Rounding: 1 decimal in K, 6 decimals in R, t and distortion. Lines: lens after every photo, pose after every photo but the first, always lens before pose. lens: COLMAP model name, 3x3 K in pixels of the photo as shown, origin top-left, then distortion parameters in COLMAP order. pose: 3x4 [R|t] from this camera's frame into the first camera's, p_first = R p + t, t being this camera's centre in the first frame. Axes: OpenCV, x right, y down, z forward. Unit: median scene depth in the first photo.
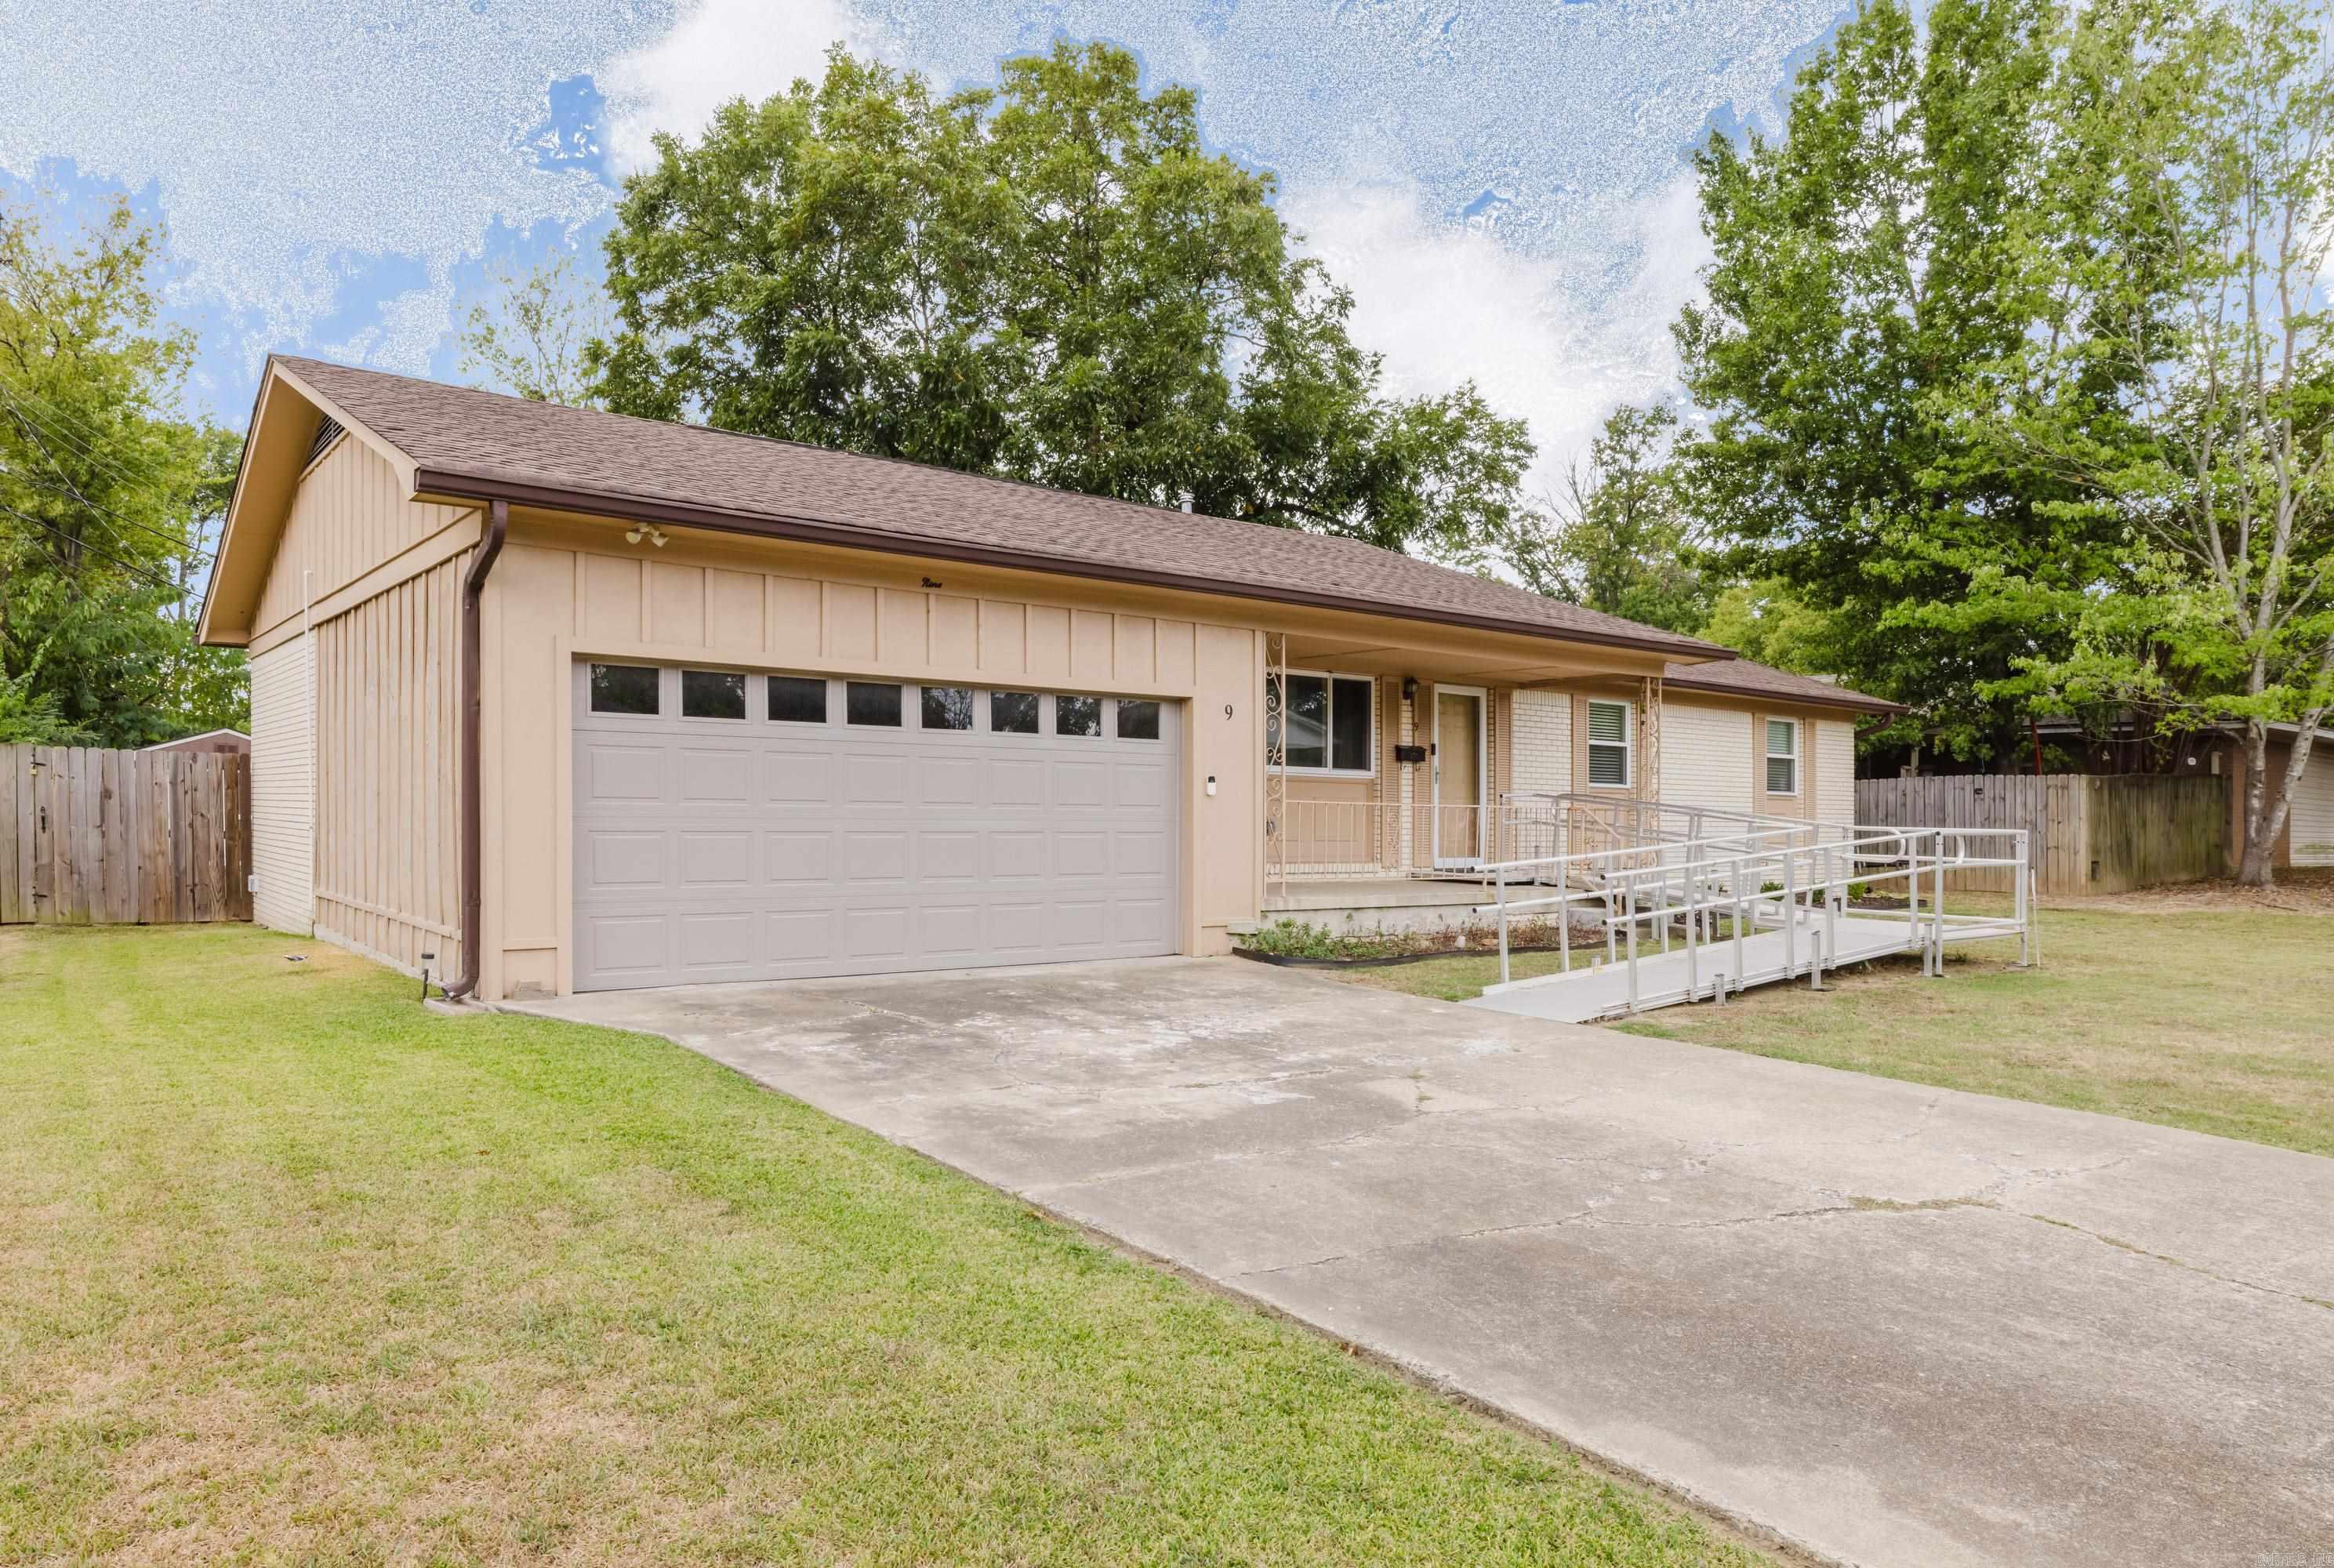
lens RADIAL K [[1486.1, 0, 1158.8], [0, 1486.1, 786.4], [0, 0, 1]] dist [-0.007466, -0.000398]
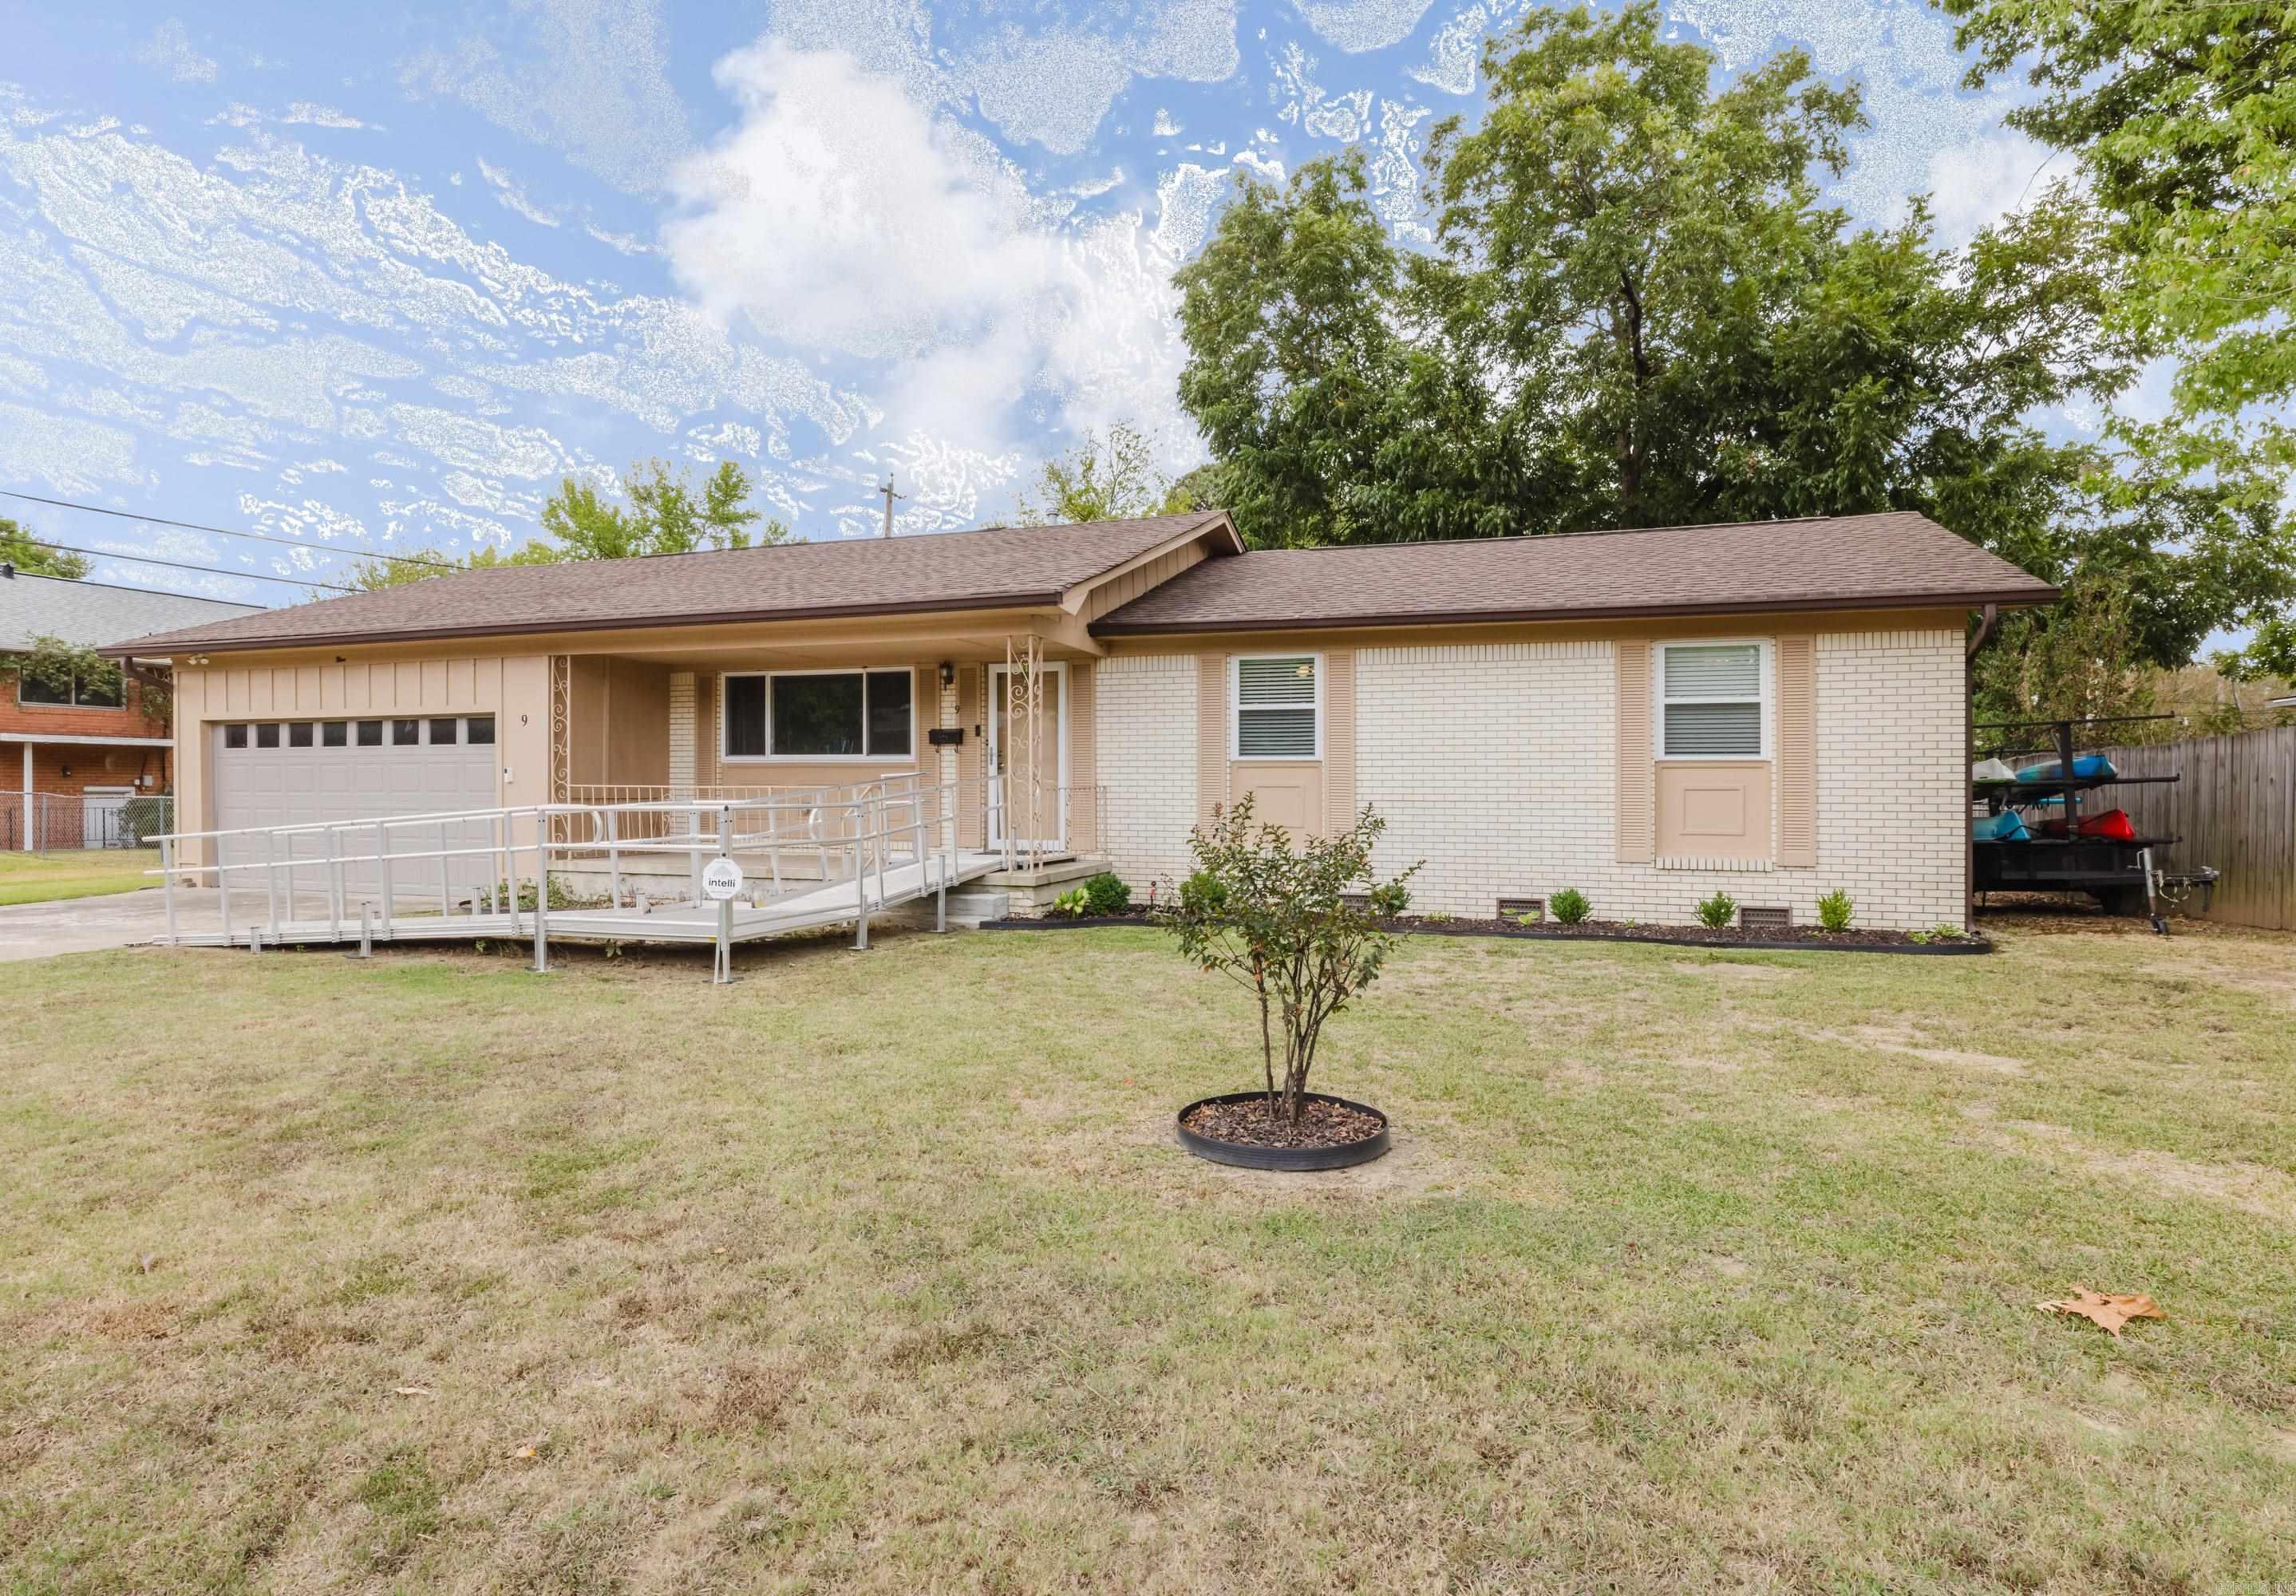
lens RADIAL K [[1225.9, 0, 1154.3], [0, 1225.9, 799.8], [0, 0, 1]] dist [0.000042, 0.001692]
pose [[0.524353, -0.008853, -0.851455, 0.978972], [0.018273, 0.999833, 0.000858, 0.024035], [0.851305, -0.016009, 0.524427, 0.685070]]
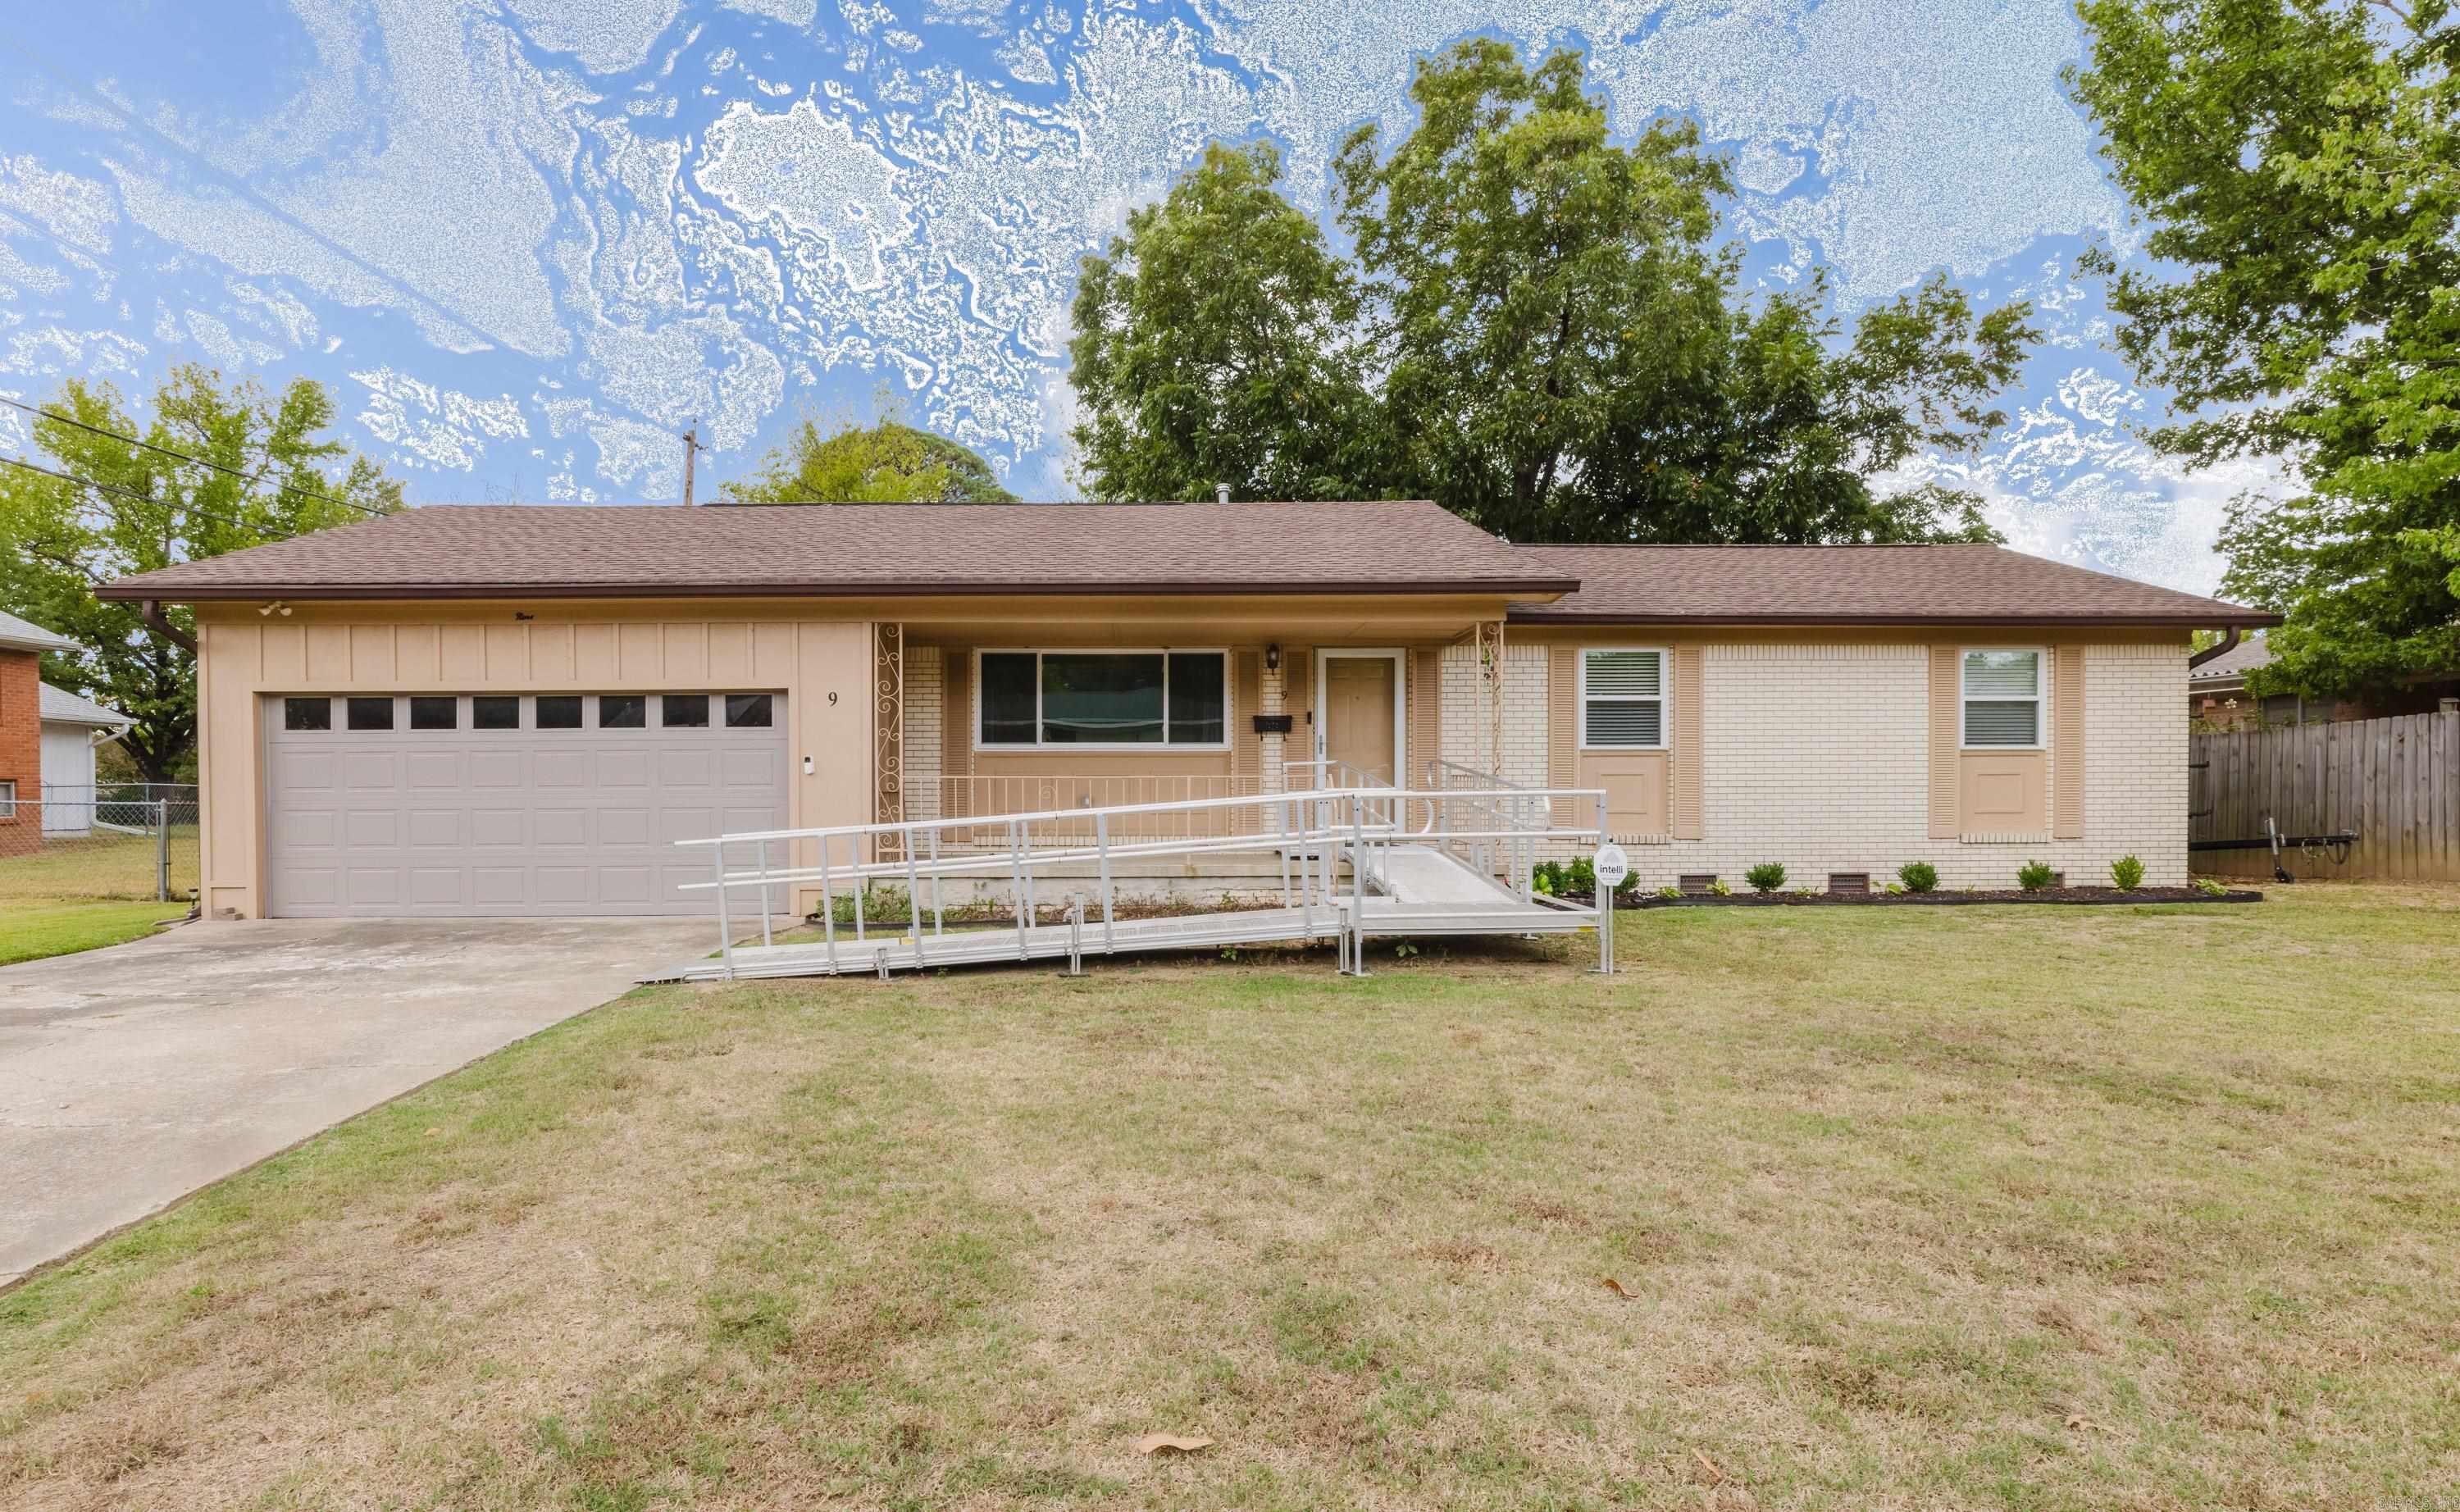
lens RADIAL K [[1296.5, 0, 1150.8], [0, 1296.5, 802.9], [0, 0, 1]] dist [-0.000424, 0.000231]
pose [[0.790700, -0.014508, -0.612032, 0.631753], [0.027196, 0.999565, 0.011441, 0.018132], [0.611600, -0.025691, 0.790750, 0.282482]]
